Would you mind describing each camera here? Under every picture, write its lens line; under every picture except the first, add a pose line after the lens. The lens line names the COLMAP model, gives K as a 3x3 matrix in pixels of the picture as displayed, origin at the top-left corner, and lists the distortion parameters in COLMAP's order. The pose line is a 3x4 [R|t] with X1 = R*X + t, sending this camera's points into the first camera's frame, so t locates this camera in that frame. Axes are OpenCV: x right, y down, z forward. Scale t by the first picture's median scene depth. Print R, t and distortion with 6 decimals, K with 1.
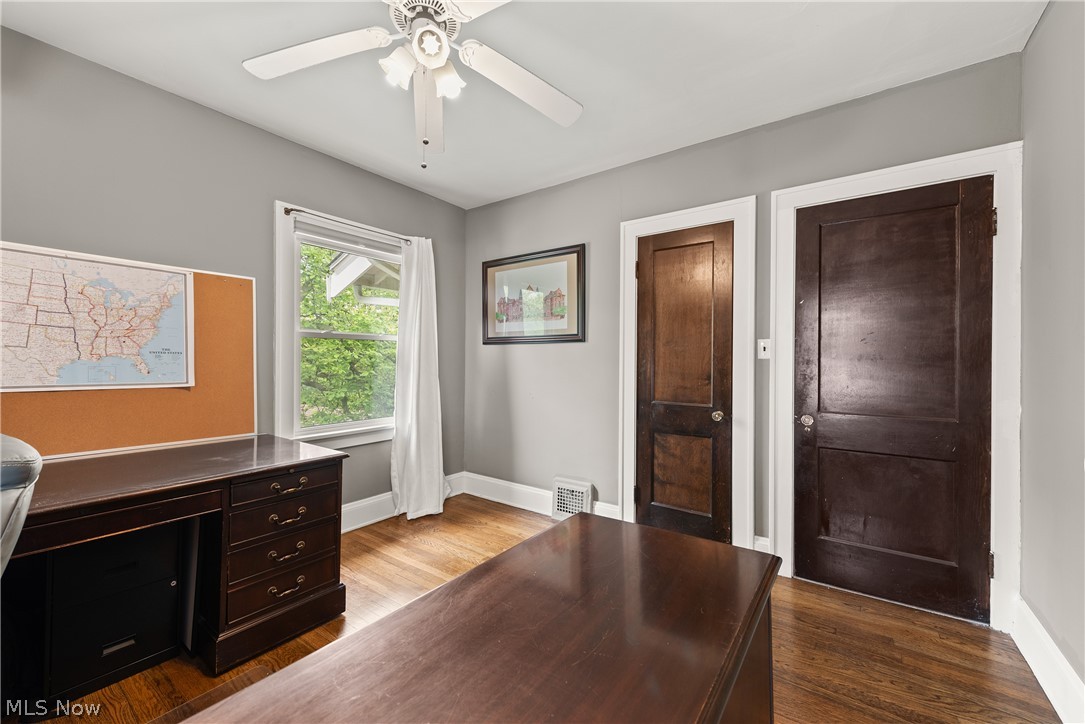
lens RADIAL K [[423.0, 0, 542.0], [0, 423.0, 362.1], [0, 0, 1]] dist [0.007109, -0.001410]
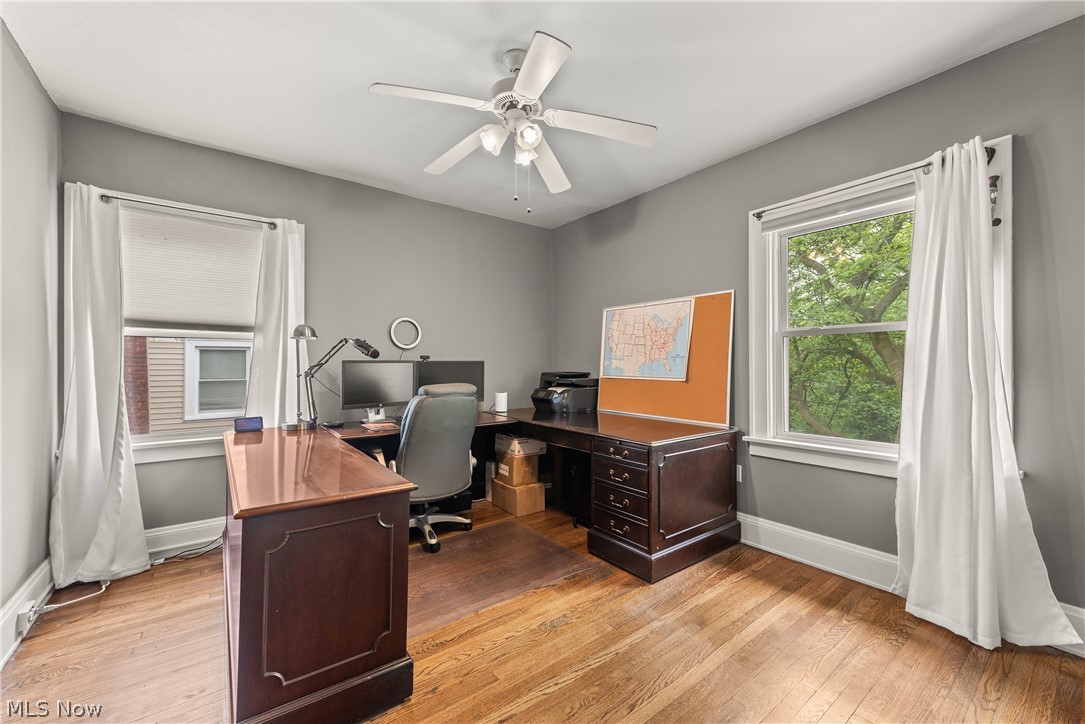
lens RADIAL K [[423.0, 0, 540.0], [0, 423.0, 364.6], [0, 0, 1]] dist [0.007109, -0.001410]
pose [[-0.276131, -0.003305, -0.961114, 0.558854], [-0.000189, 0.999994, -0.003385, 0.007409], [0.961120, -0.000753, -0.276130, 0.811043]]
